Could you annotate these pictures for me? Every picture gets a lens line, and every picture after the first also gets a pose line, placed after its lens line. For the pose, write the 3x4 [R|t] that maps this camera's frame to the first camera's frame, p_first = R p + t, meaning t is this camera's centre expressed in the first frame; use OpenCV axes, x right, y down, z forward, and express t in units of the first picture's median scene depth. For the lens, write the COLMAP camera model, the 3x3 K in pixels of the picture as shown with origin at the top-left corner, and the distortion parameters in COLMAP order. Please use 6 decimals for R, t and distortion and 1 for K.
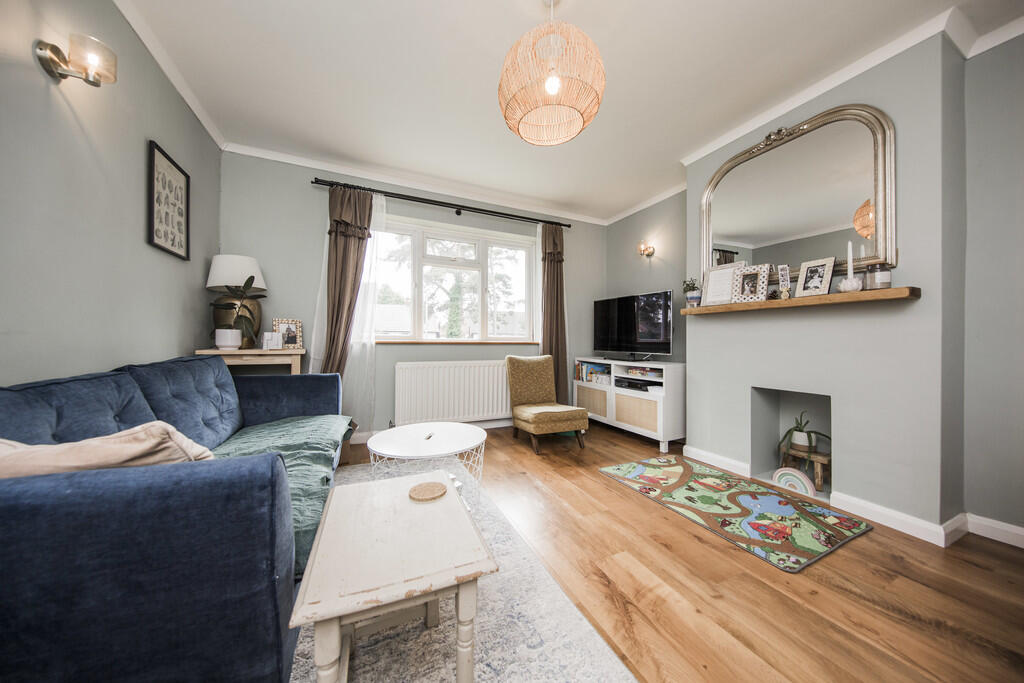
lens RADIAL K [[322.6, 0, 514.6], [0, 322.6, 336.0], [0, 0, 1]] dist [0.007731, -0.005335]
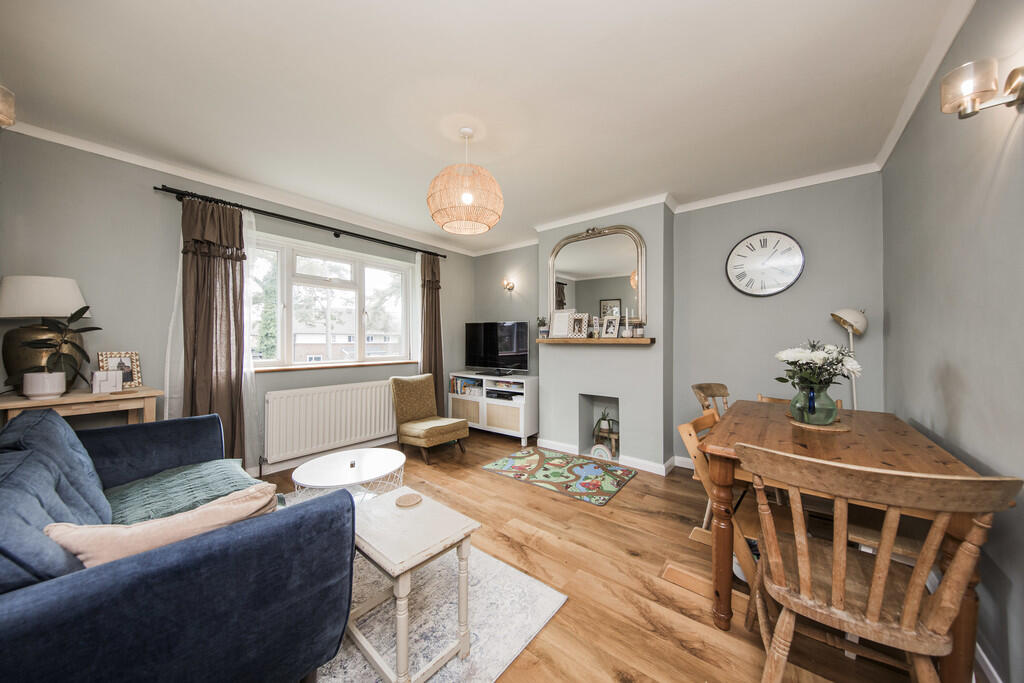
lens RADIAL K [[322.6, 0, 514.6], [0, 322.6, 336.0], [0, 0, 1]] dist [0.007731, -0.005335]
pose [[0.898438, 0.000204, 0.439101, -0.188138], [0.002772, 0.999977, -0.006137, -0.099885], [-0.439093, 0.006731, 0.898417, -0.209413]]
